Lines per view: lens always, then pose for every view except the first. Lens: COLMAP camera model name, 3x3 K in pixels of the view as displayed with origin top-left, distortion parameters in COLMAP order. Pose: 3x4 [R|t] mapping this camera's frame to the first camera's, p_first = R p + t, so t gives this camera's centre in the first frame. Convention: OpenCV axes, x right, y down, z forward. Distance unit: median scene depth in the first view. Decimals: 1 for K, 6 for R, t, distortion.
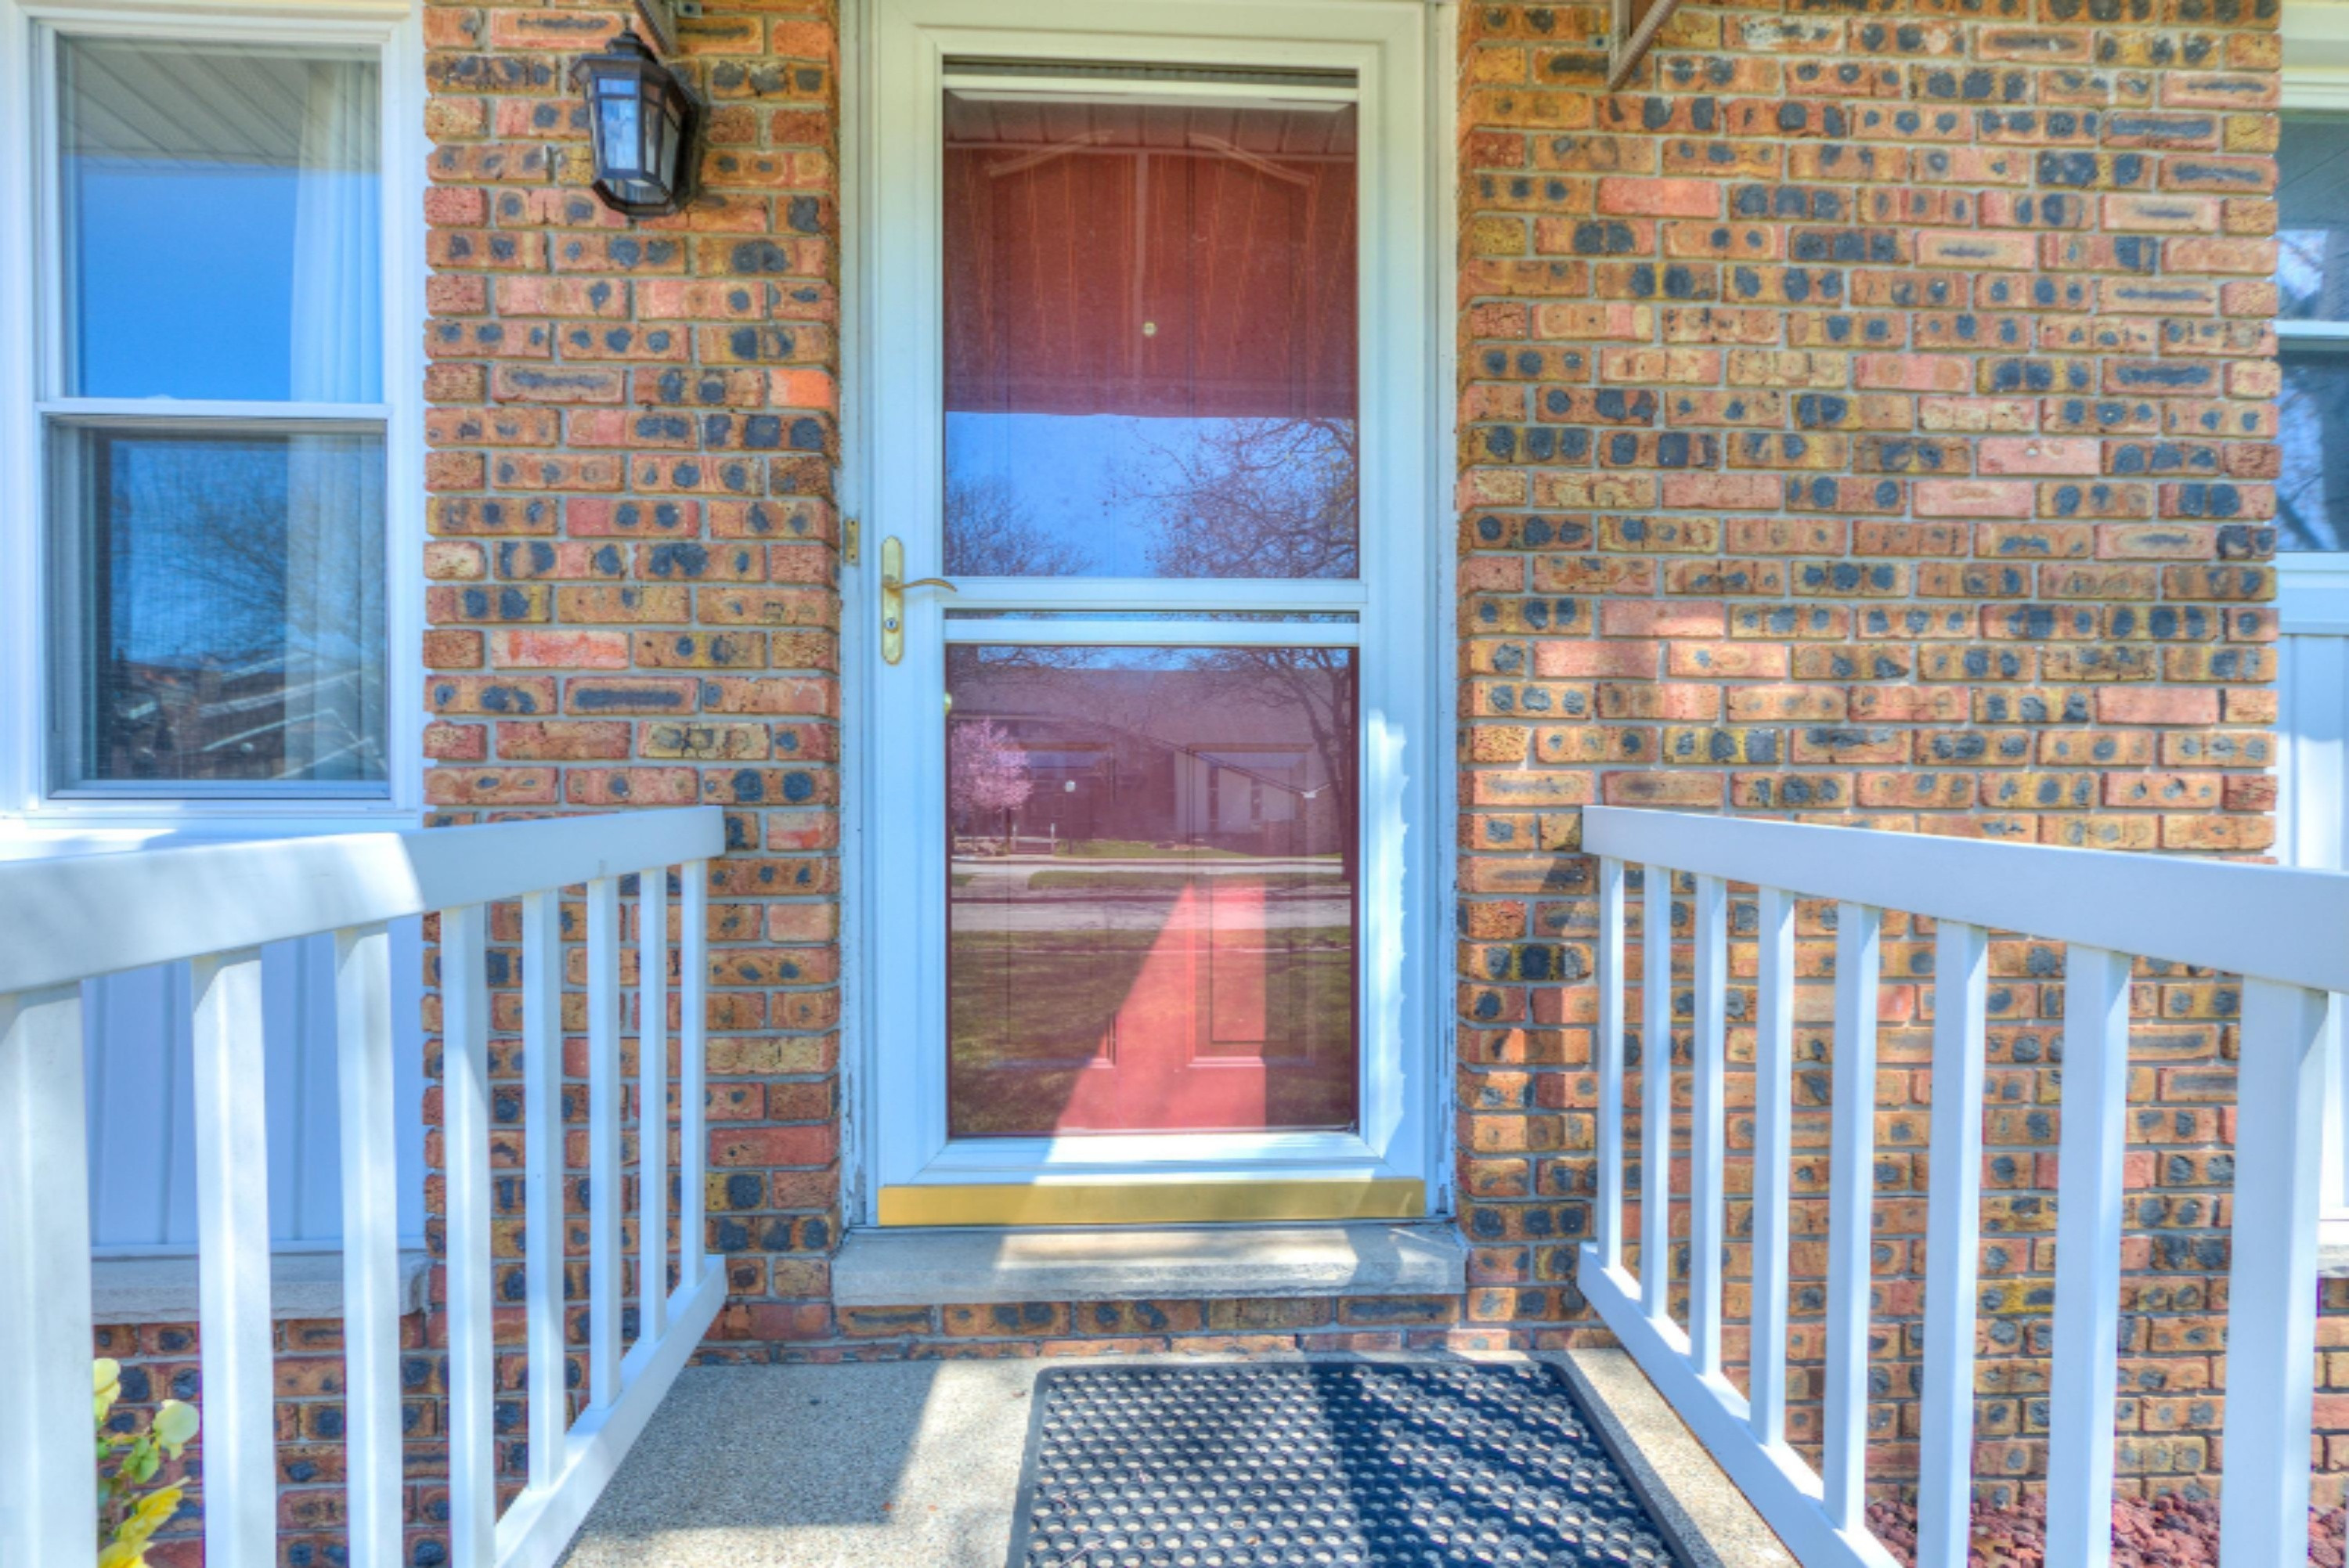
lens RADIAL K [[1082.0, 0, 1174.1], [0, 1082.0, 796.4], [0, 0, 1]] dist [0.001084, 0.002066]
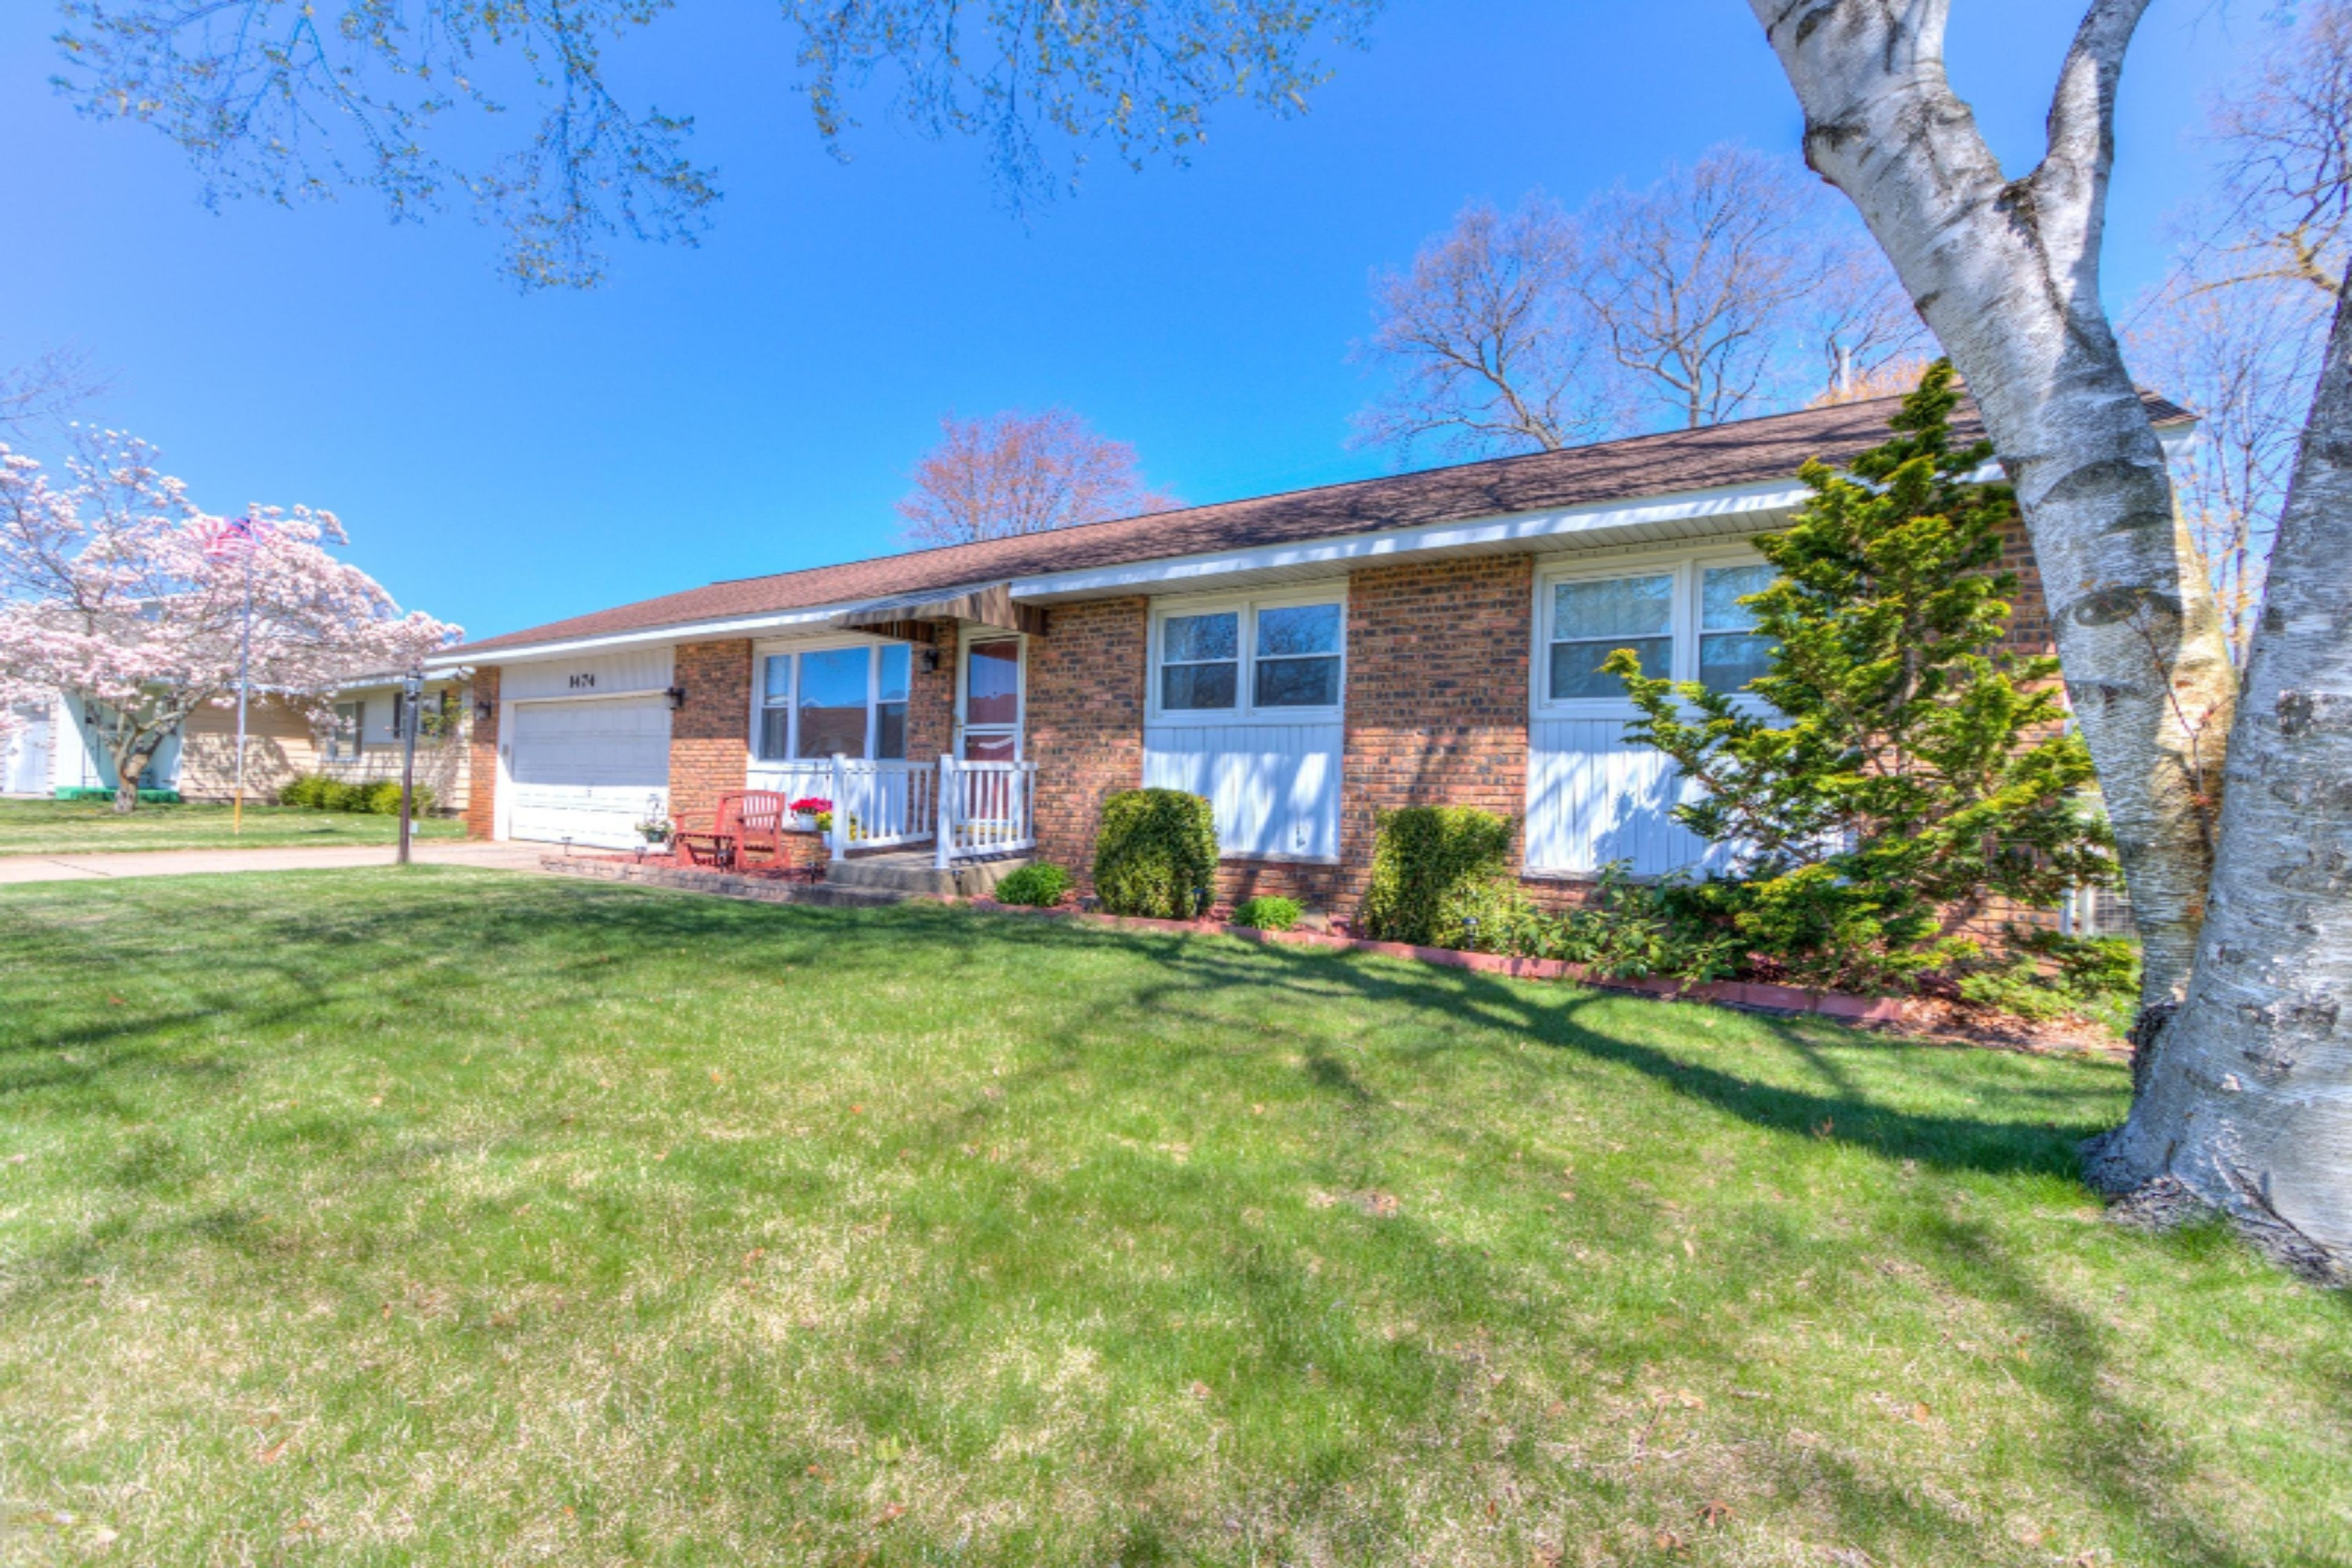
lens RADIAL K [[1083.5, 0, 1175.6], [0, 1083.5, 796.4], [0, 0, 1]] dist [0.001084, 0.002066]
pose [[0.784429, 0.018570, -0.619940, 4.504093], [-0.013843, 0.999827, 0.012433, 0.108965], [0.620064, -0.001171, 0.784550, -3.061438]]
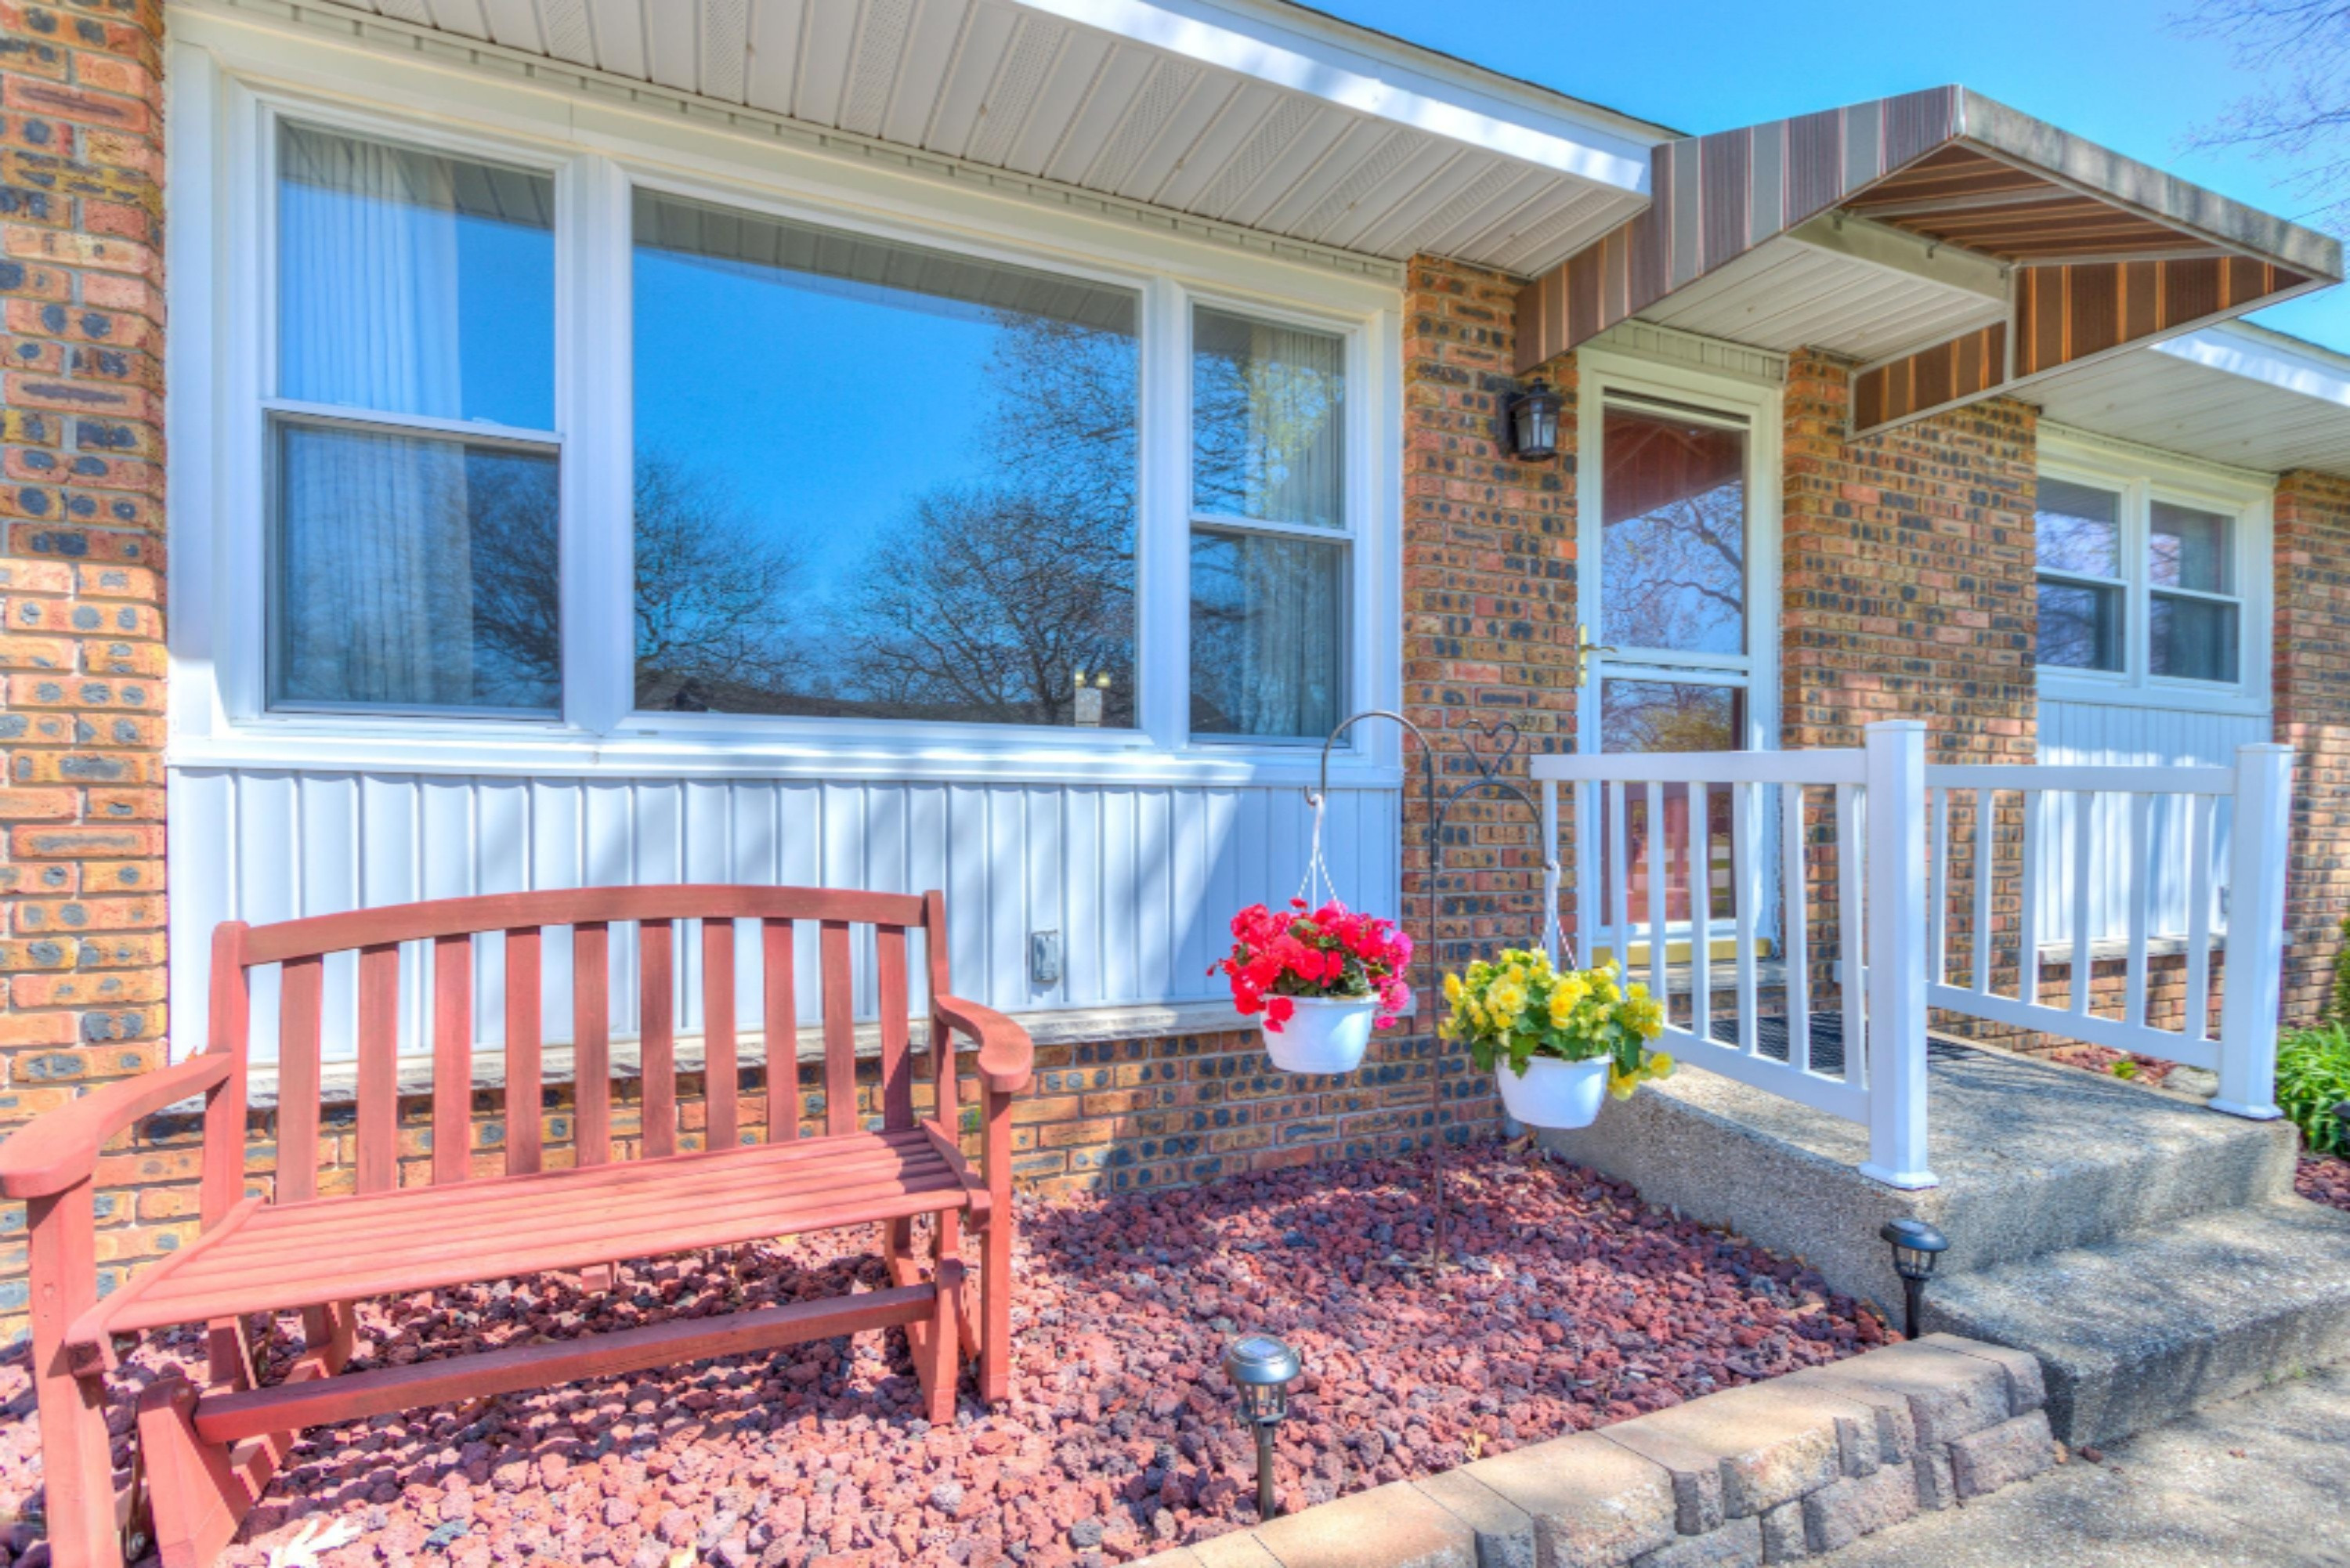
lens RADIAL K [[1082.5, 0, 1174.6], [0, 1082.5, 796.4], [0, 0, 1]] dist [0.001084, 0.002066]
pose [[0.939225, 0.009394, 0.343174, -1.656273], [-0.009460, 0.999954, -0.001482, 0.091778], [-0.343172, -0.001855, 0.939271, -0.625750]]
